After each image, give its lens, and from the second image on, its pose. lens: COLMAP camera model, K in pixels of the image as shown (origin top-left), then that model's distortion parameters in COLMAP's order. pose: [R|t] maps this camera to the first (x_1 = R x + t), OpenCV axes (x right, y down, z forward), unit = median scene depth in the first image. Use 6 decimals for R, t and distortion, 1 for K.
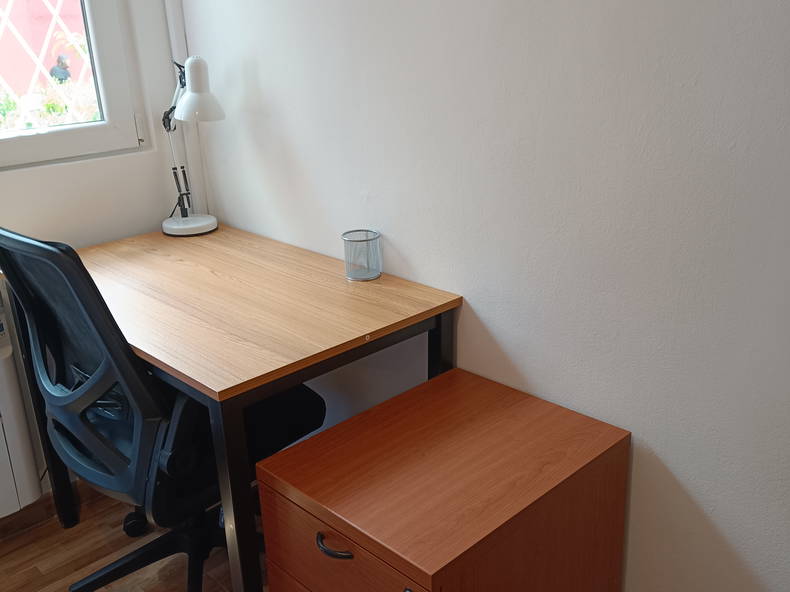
lens RADIAL K [[772.9, 0, 395.0], [0, 772.9, 296.0], [0, 0, 1]] dist [0.087368, -0.017858]
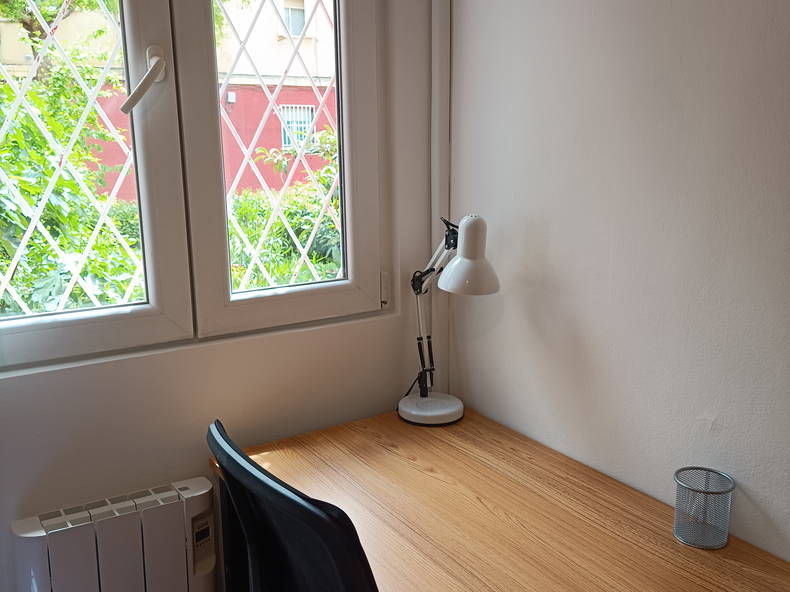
lens RADIAL K [[772.9, 0, 395.0], [0, 772.9, 296.0], [0, 0, 1]] dist [0.087368, -0.017858]
pose [[0.979920, 0.069374, -0.186932, -0.170787], [-0.093371, 0.988031, -0.122790, -0.113093], [0.176176, 0.137778, 0.974669, 0.211509]]
